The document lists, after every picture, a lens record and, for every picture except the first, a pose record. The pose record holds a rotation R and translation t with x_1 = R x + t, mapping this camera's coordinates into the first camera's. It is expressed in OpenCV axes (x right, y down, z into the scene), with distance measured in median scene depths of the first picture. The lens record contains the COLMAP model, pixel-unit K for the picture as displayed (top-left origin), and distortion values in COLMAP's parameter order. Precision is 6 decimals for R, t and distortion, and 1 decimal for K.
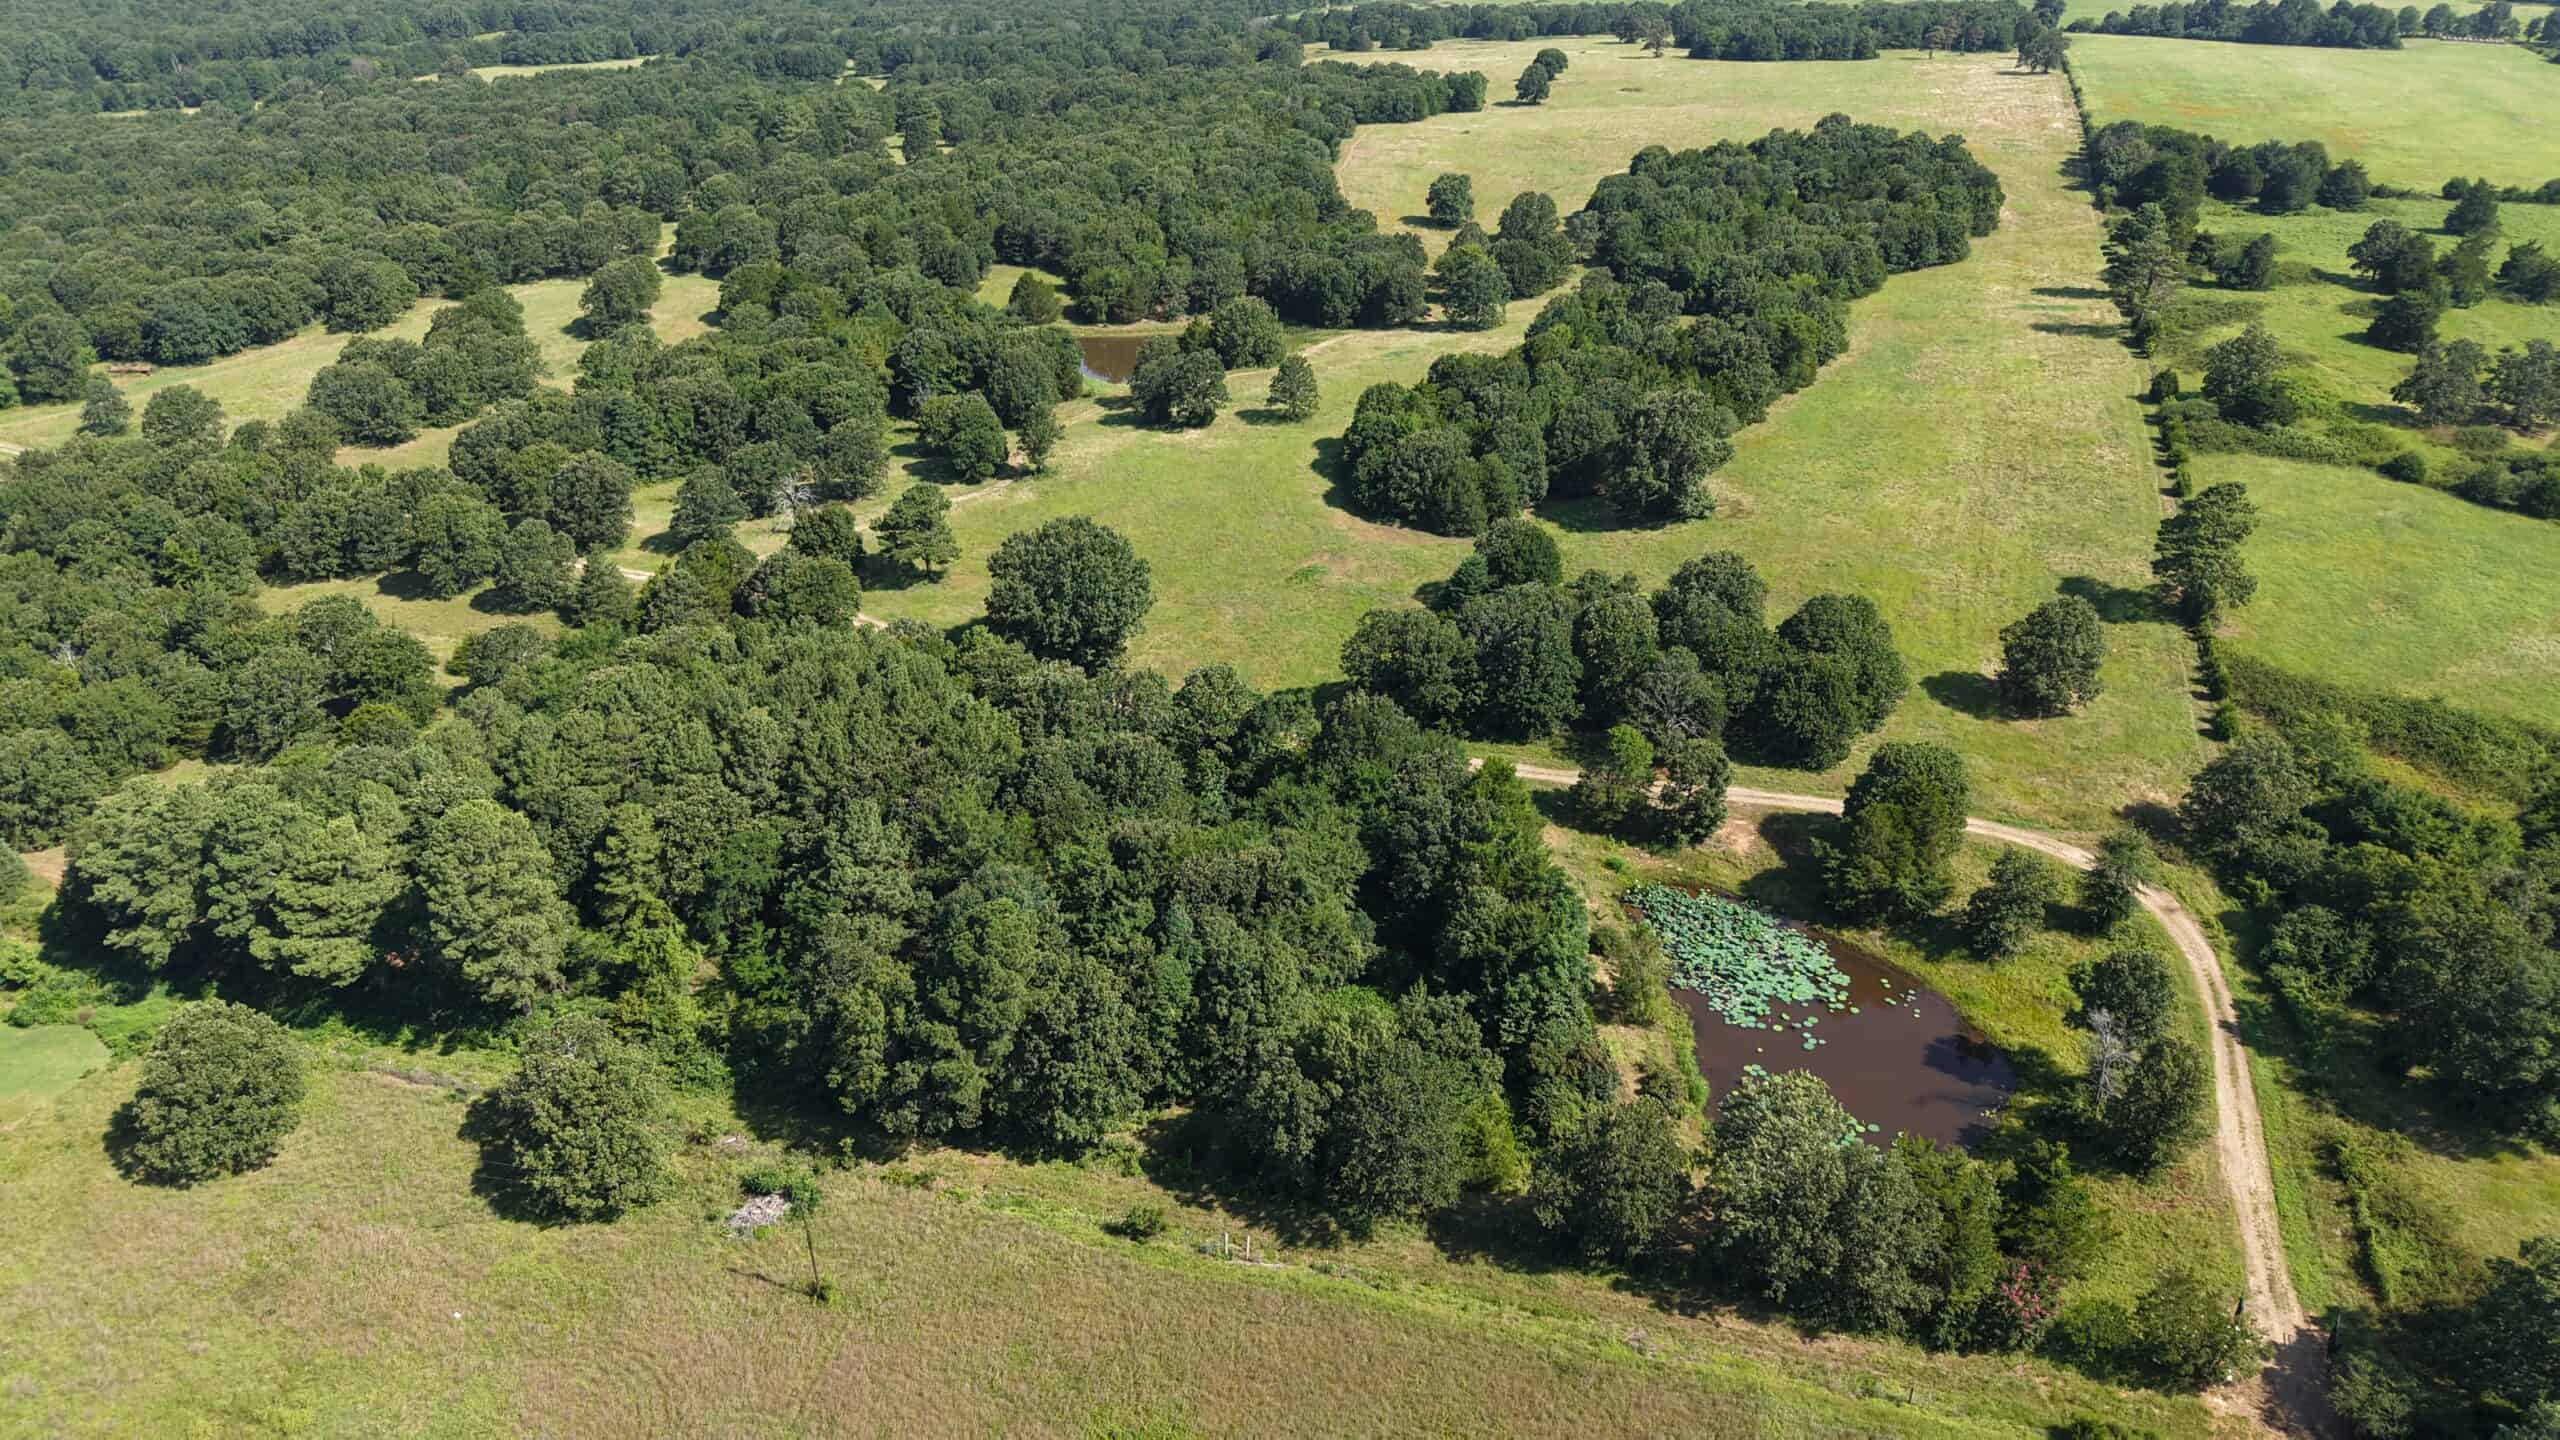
lens RADIAL K [[1702.8, 0, 1259.6], [0, 1702.8, 698.4], [0, 0, 1]] dist [0.026409, -0.027600]
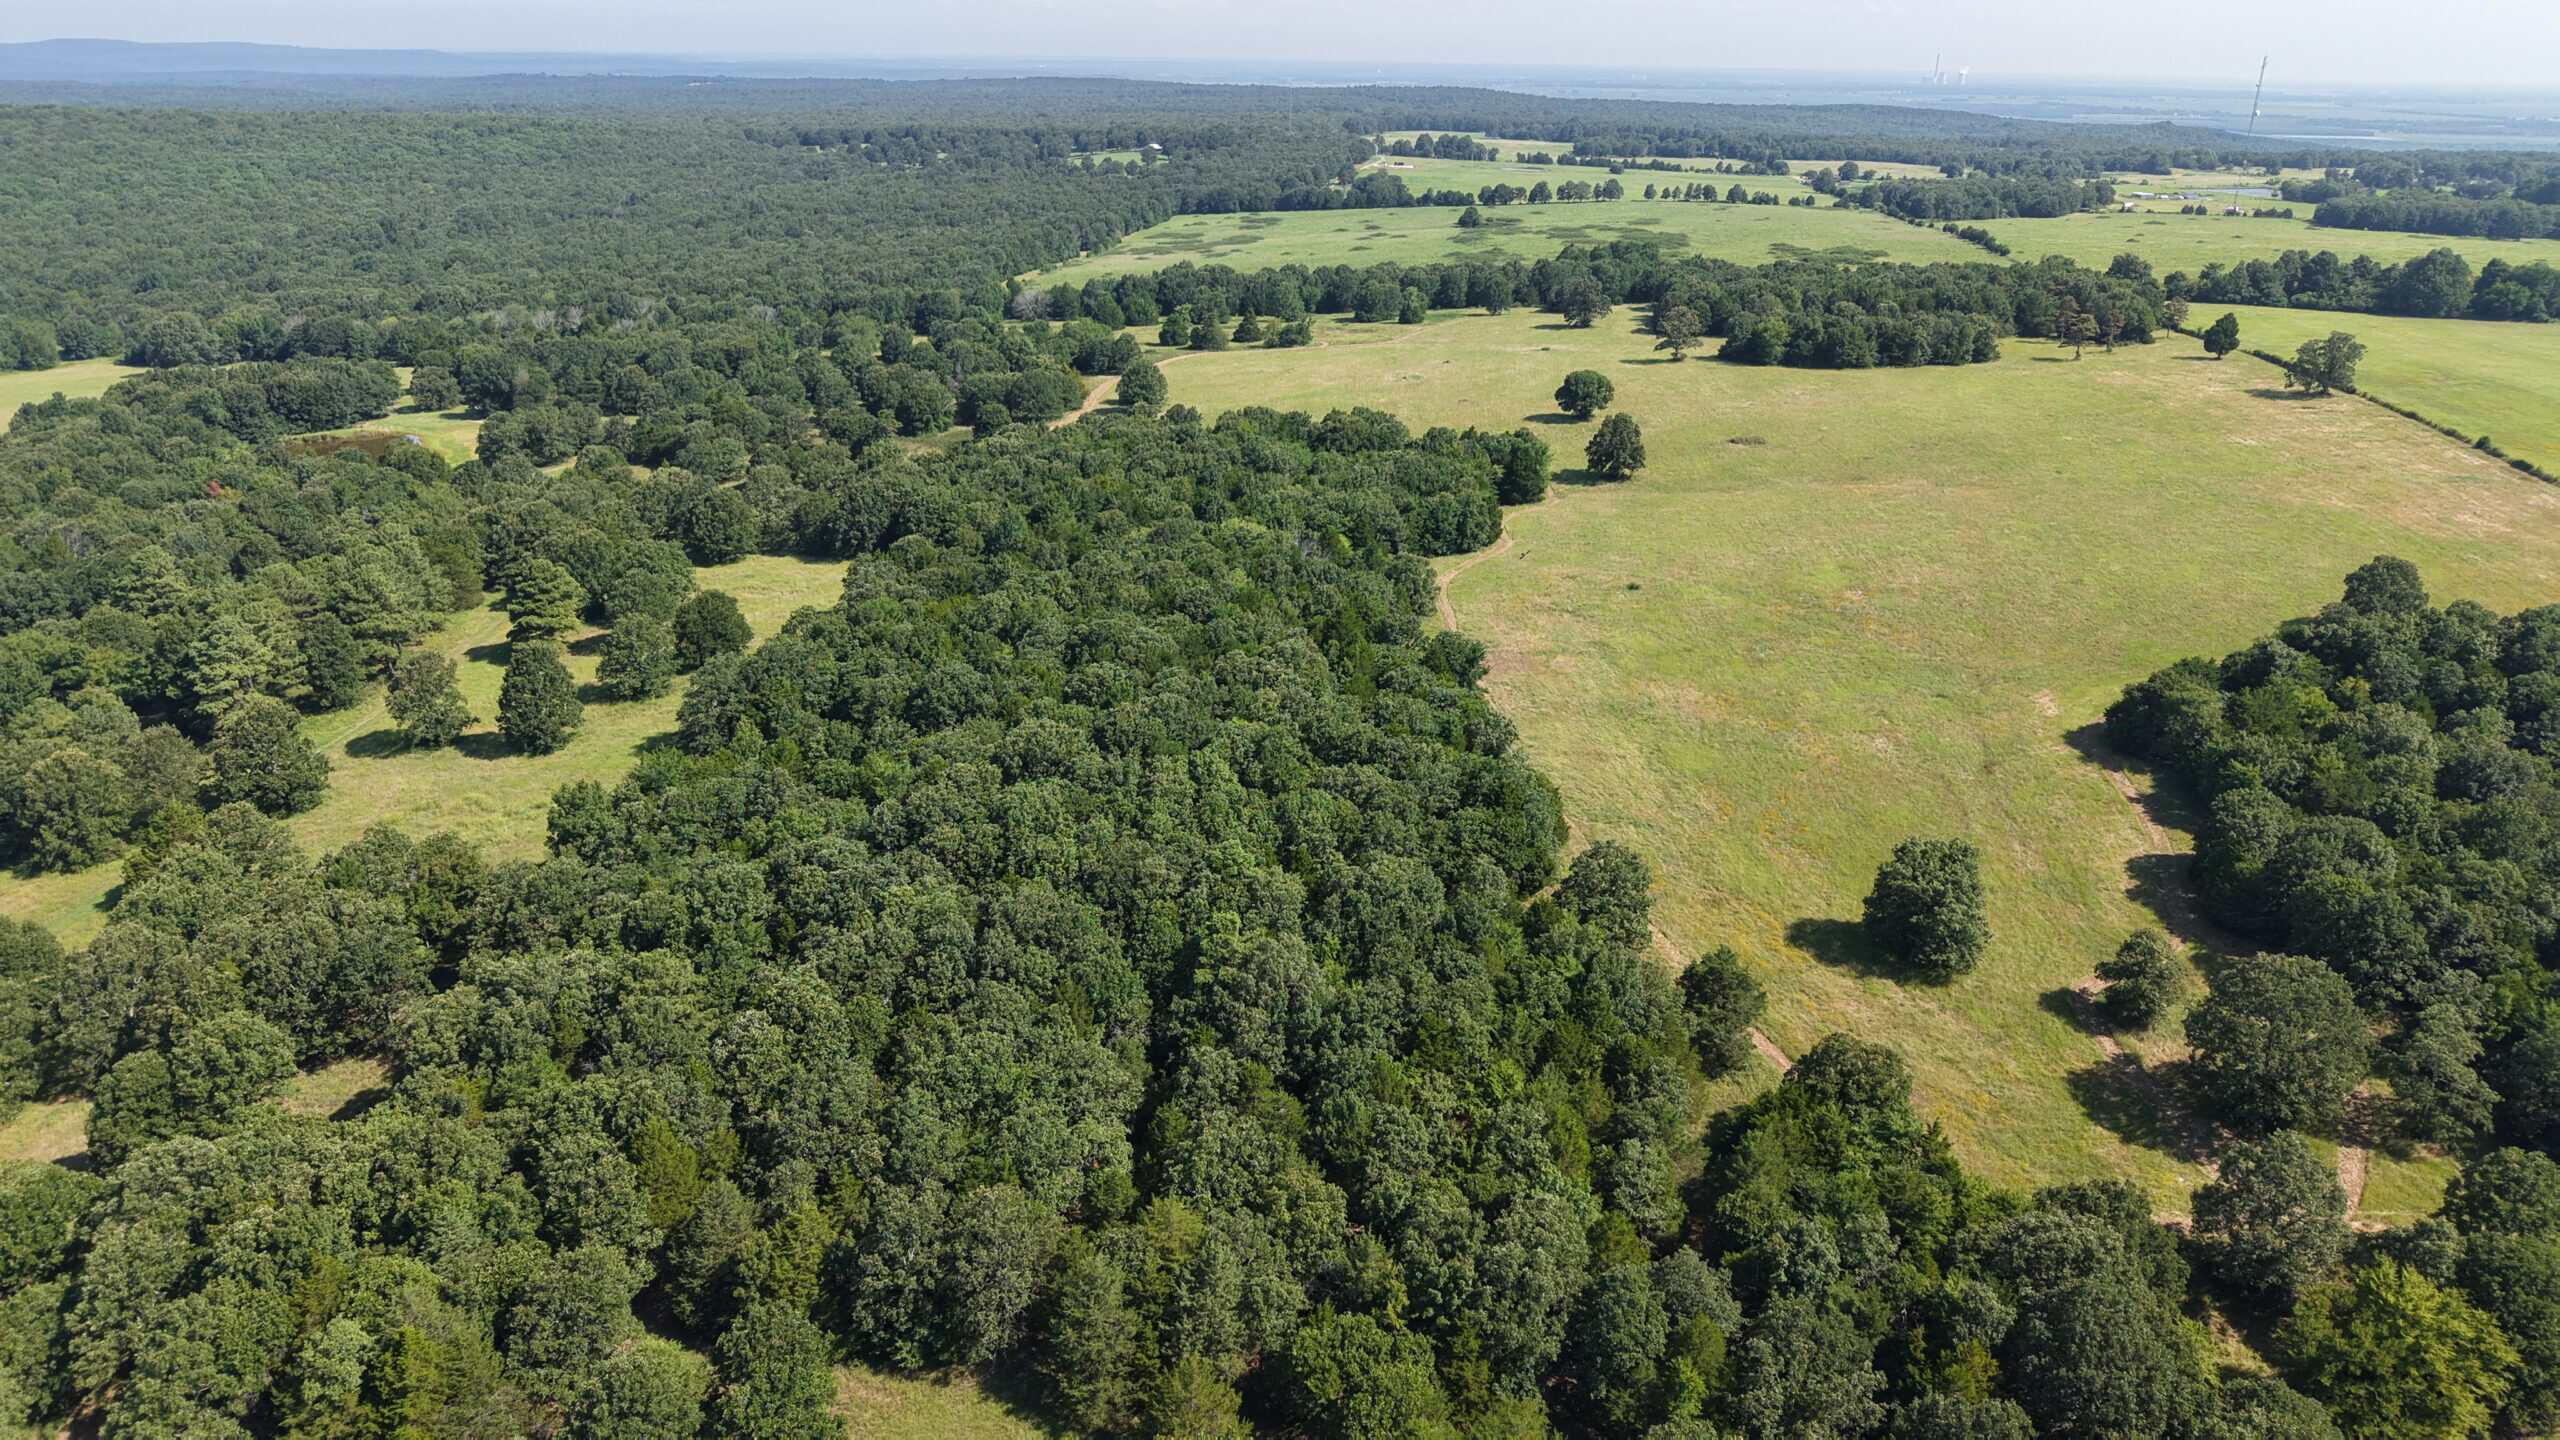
lens RADIAL K [[1702.8, 0, 1263.1], [0, 1702.8, 713.5], [0, 0, 1]] dist [0.026409, -0.027600]
pose [[0.977048, -0.073095, 0.200087, -0.087431], [0.091846, 0.992045, -0.086083, -0.224048], [-0.192203, 0.102484, 0.975989, 0.445970]]
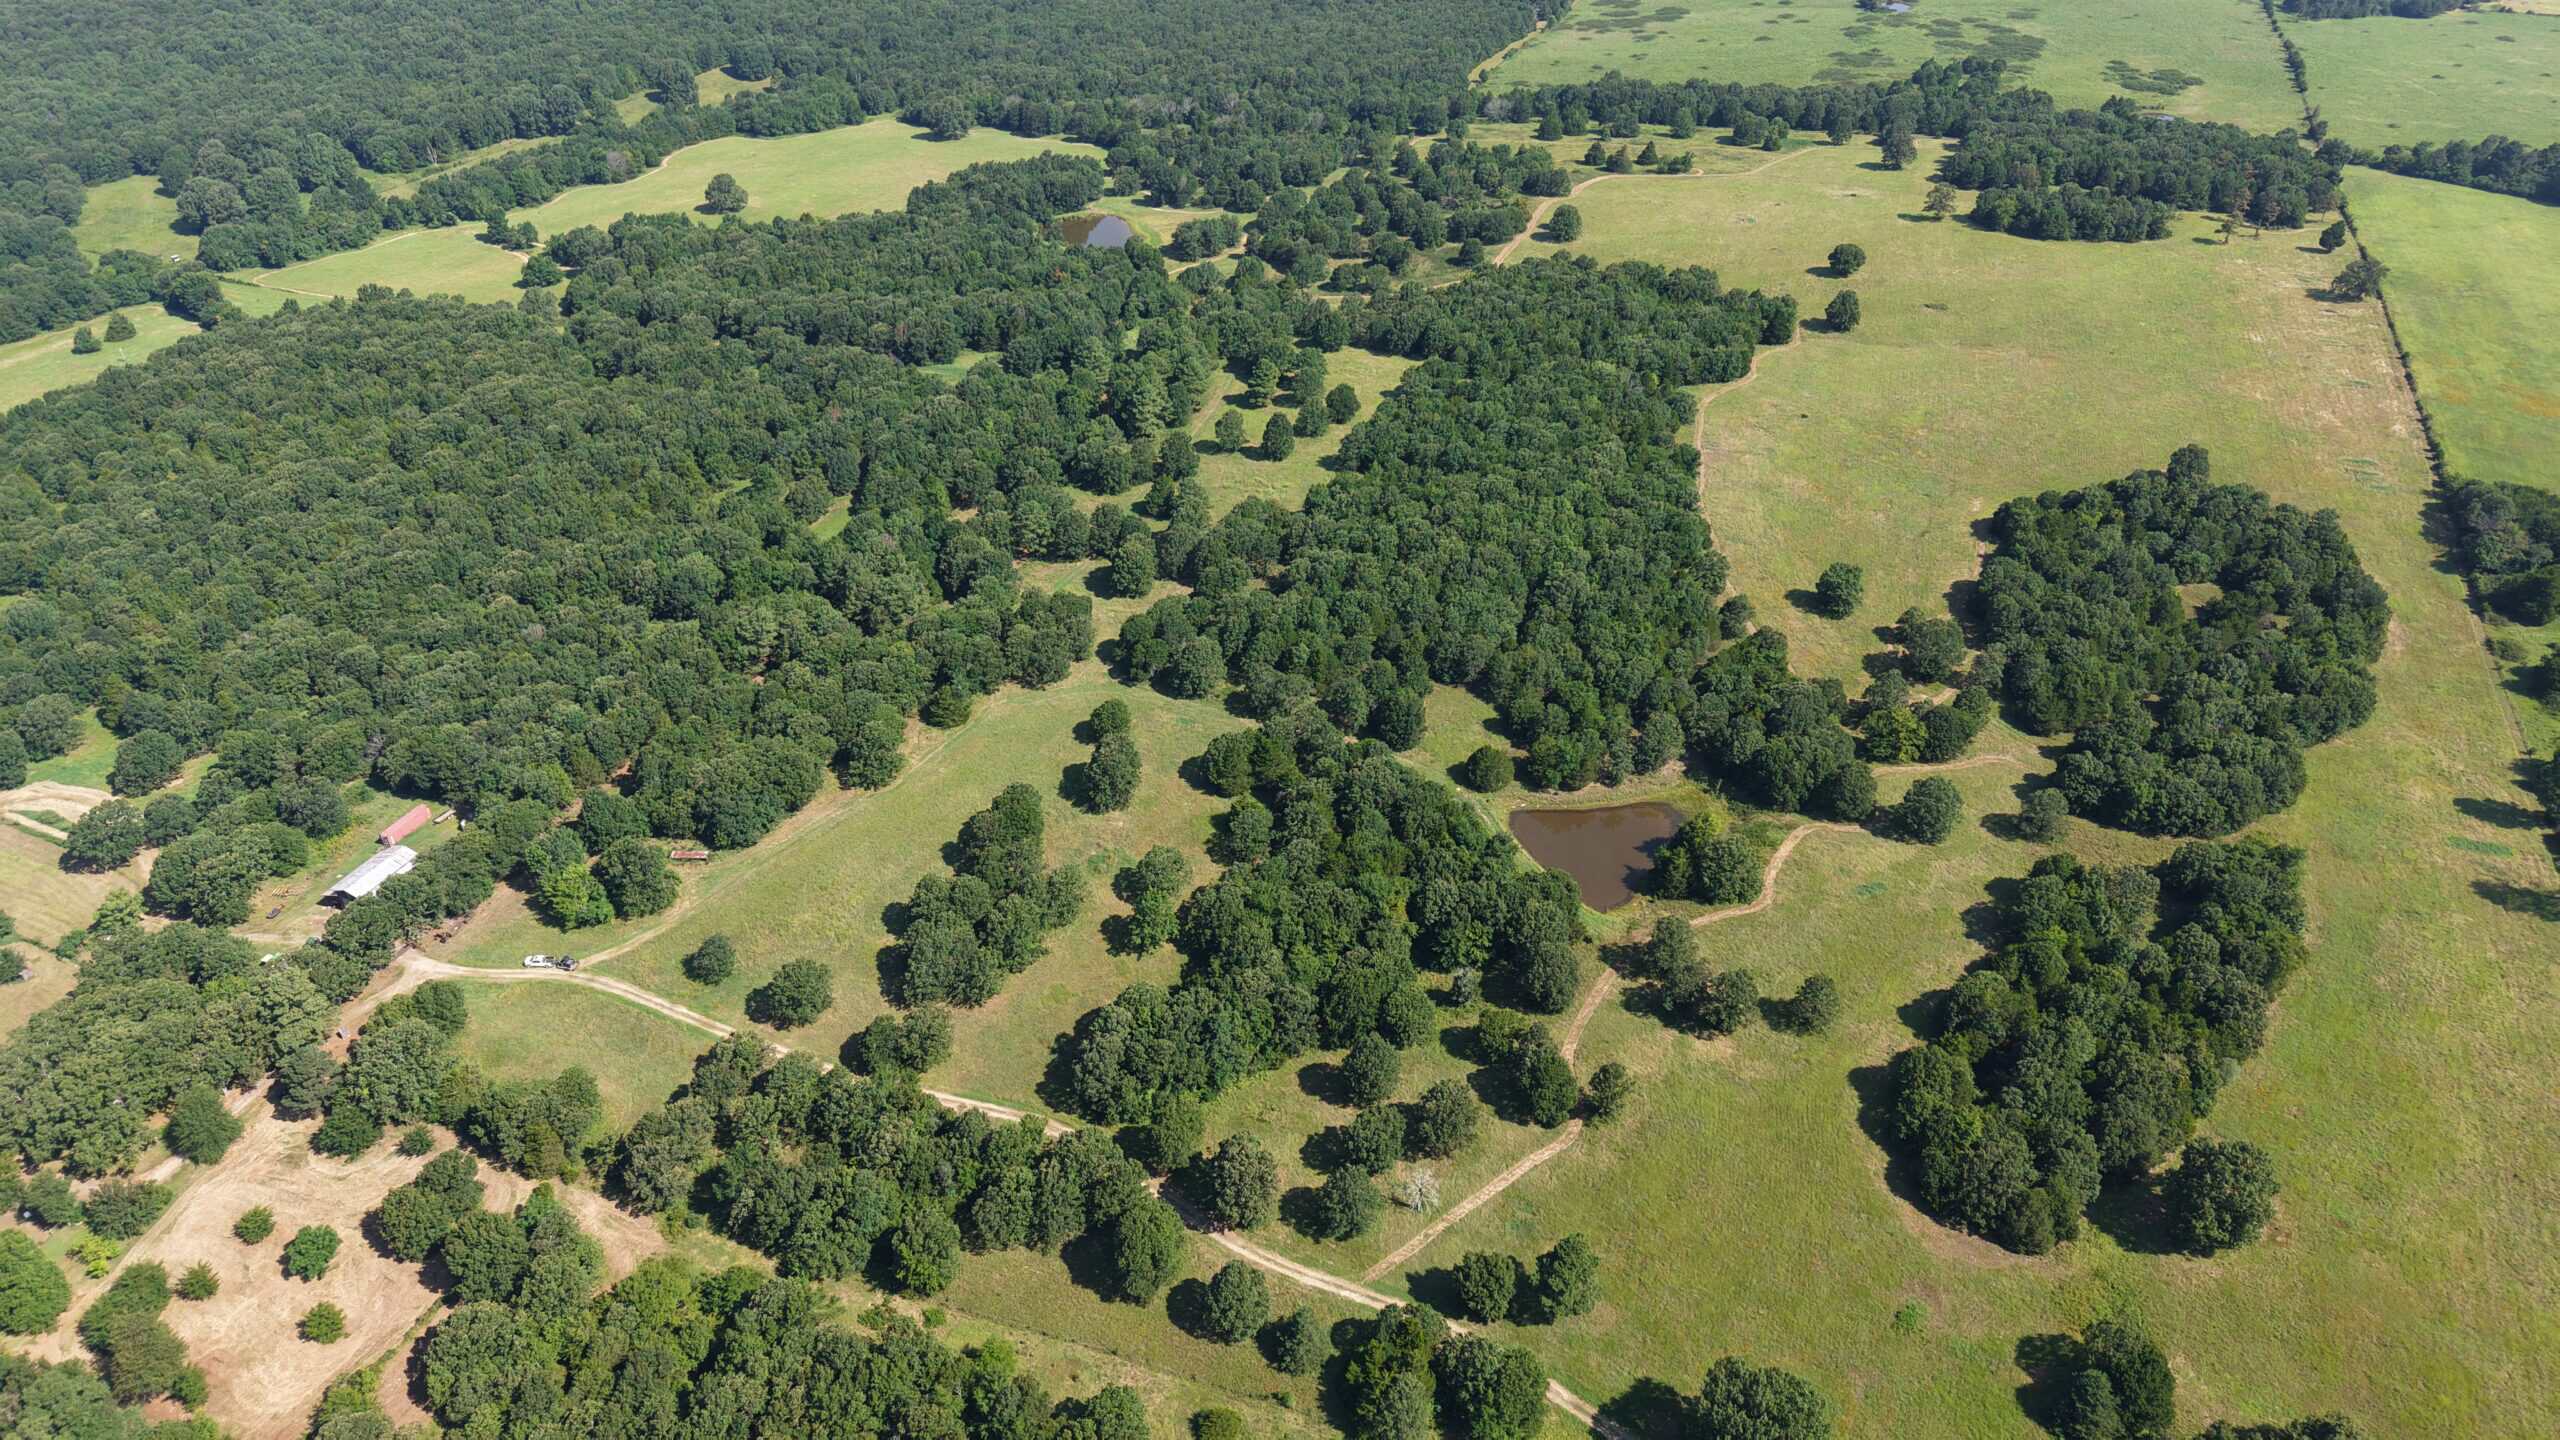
lens RADIAL K [[1702.8, 0, 1263.0], [0, 1702.8, 703.1], [0, 0, 1]] dist [0.026409, -0.027600]
pose [[0.999499, 0.017025, -0.026694, -0.150210], [-0.013758, 0.992907, 0.118096, -0.241430], [0.028515, -0.117670, 0.992643, -0.038097]]
